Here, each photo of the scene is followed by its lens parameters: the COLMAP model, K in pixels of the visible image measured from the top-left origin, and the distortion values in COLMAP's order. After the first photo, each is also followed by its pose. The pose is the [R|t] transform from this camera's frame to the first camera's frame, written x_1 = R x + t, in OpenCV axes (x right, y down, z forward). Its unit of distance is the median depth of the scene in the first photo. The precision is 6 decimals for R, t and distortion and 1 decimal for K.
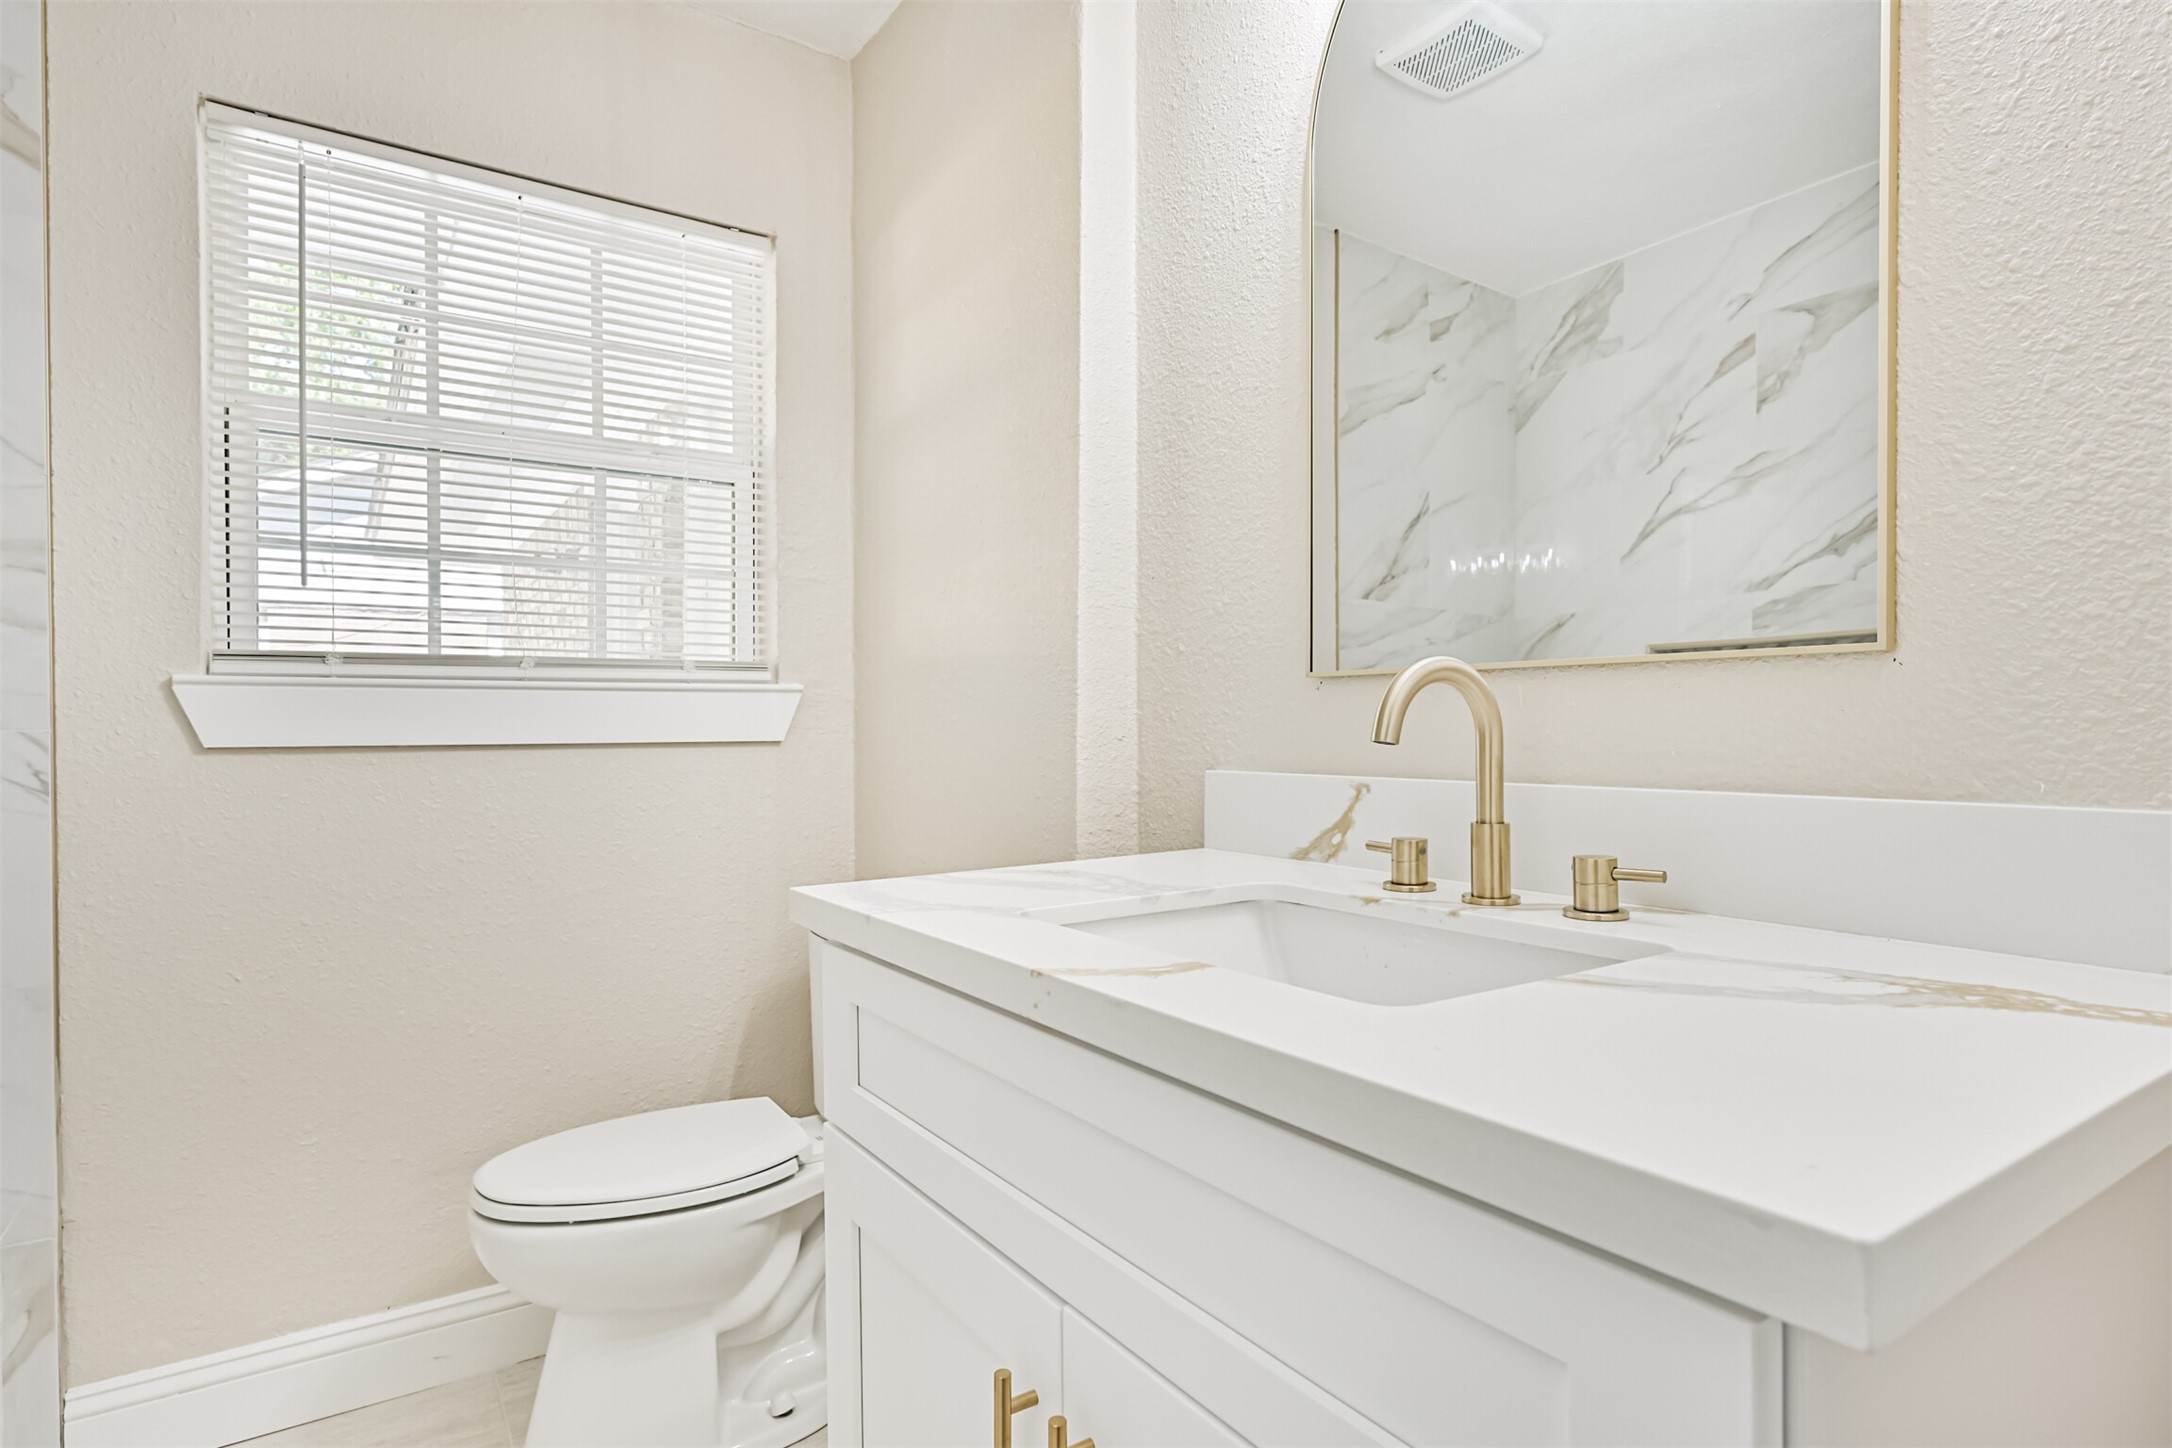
lens RADIAL K [[1086.4, 0, 1095.5], [0, 1086.4, 734.3], [0, 0, 1]] dist [0.006606, 0.000957]
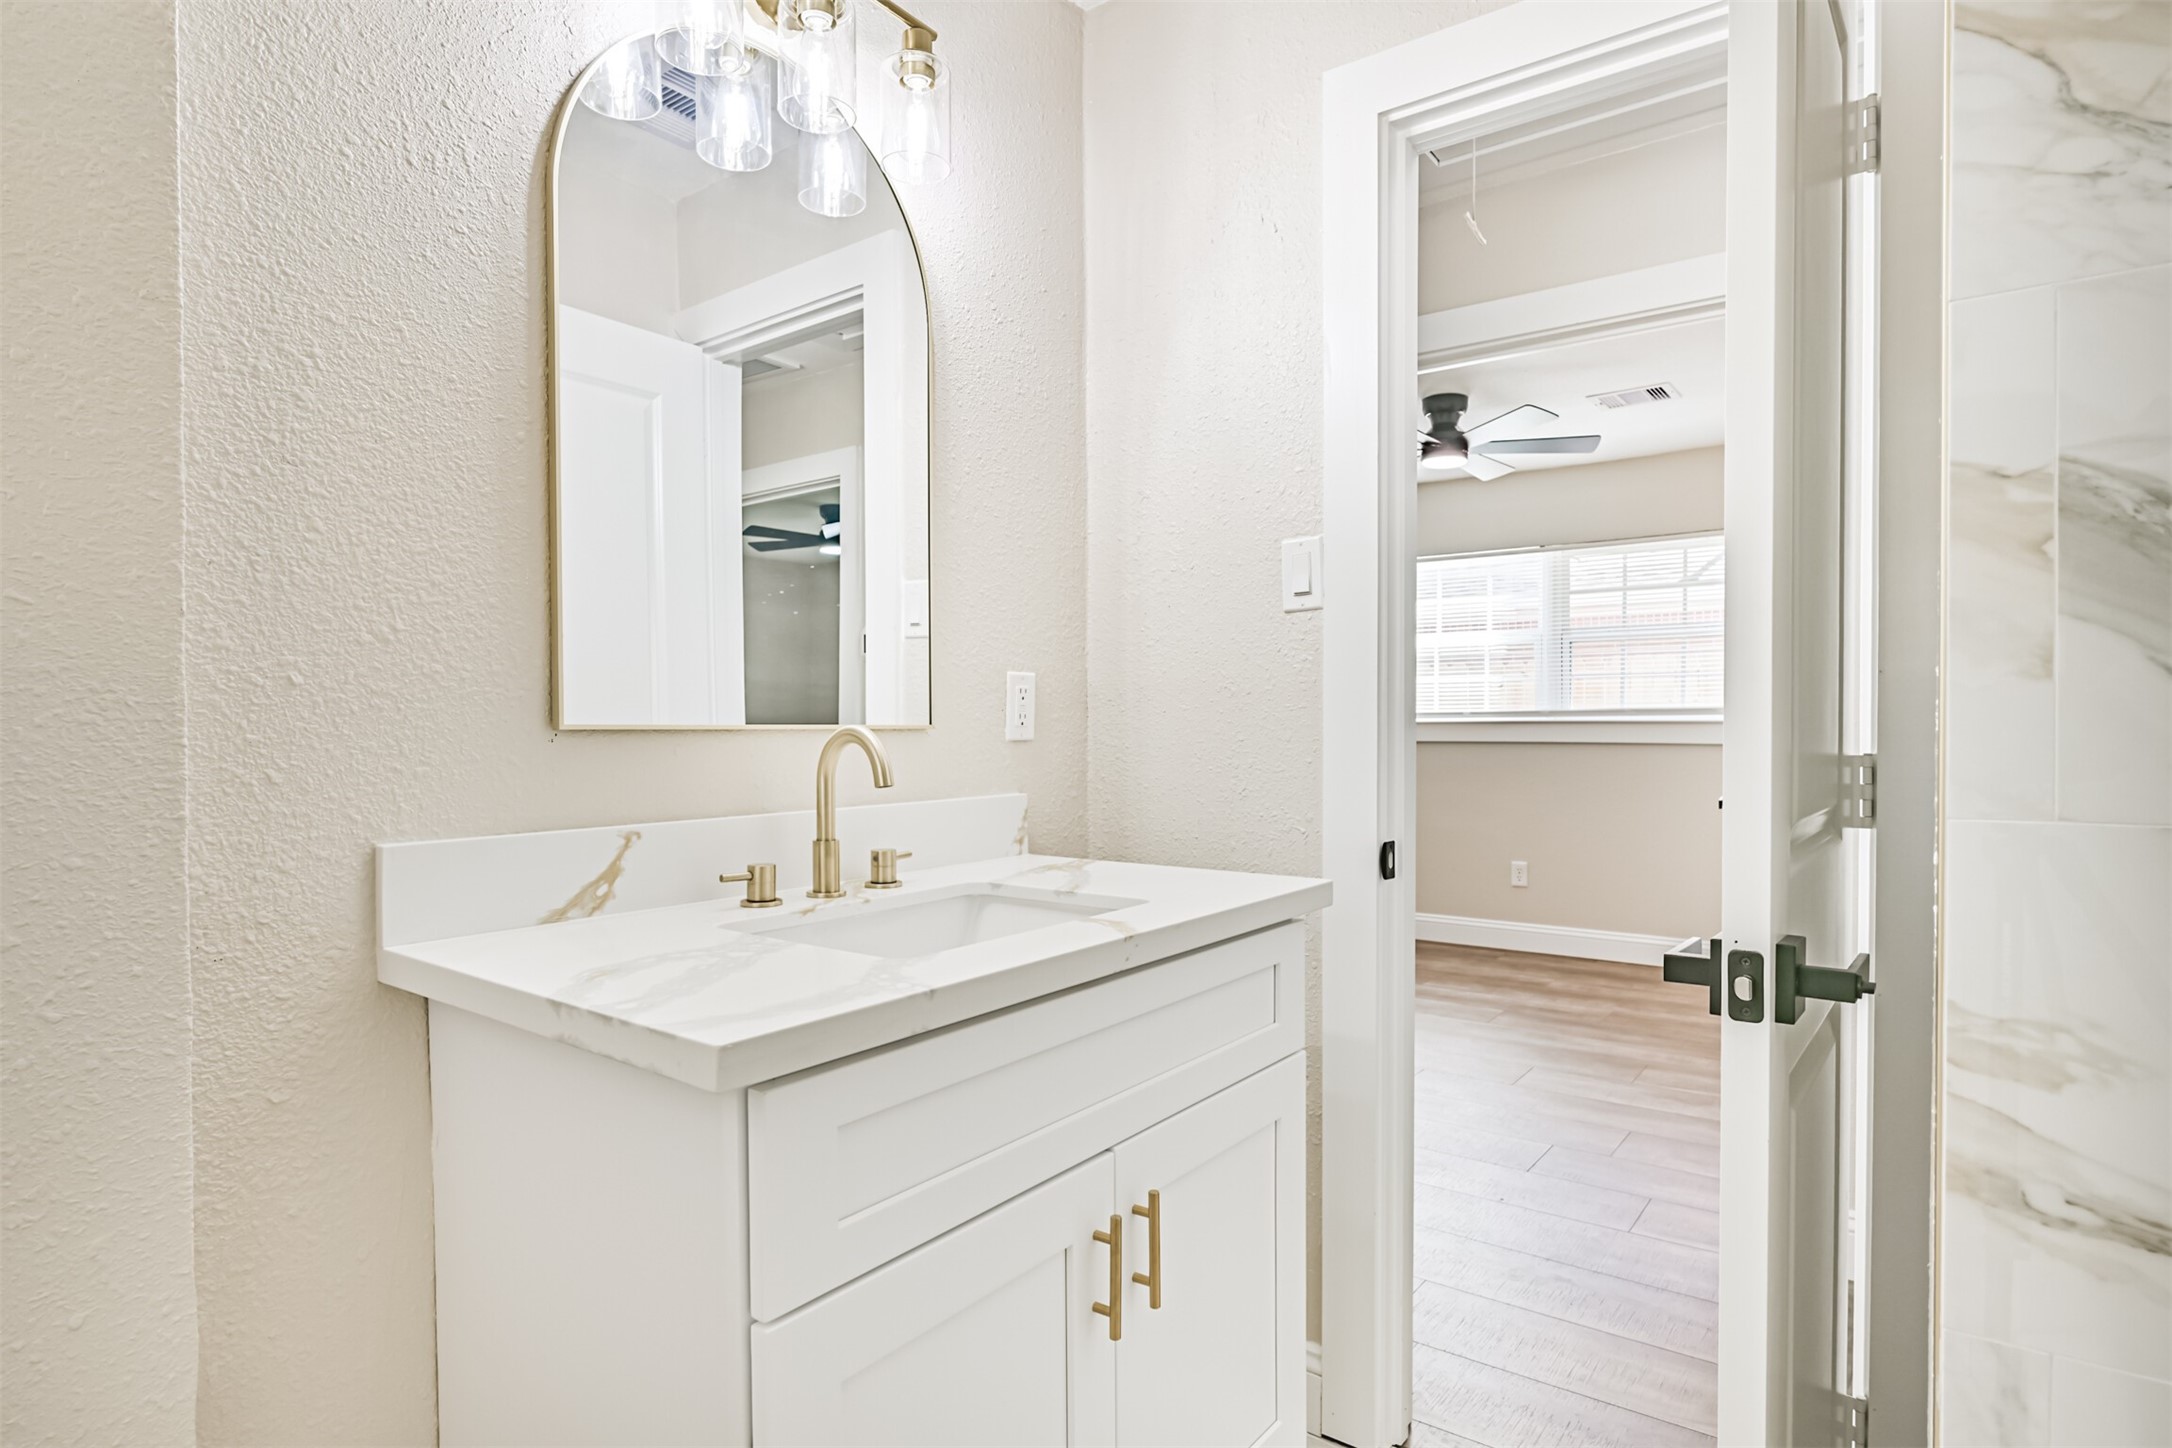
lens RADIAL K [[1153.5, 0, 1096.5], [0, 1153.5, 721.1], [0, 0, 1]] dist [0.000252, 0.000826]
pose [[-0.308996, 0.002519, 0.951060, -0.950960], [0.008897, 0.999960, 0.000242, -0.057908], [-0.951022, 0.008536, -0.309006, 0.899527]]
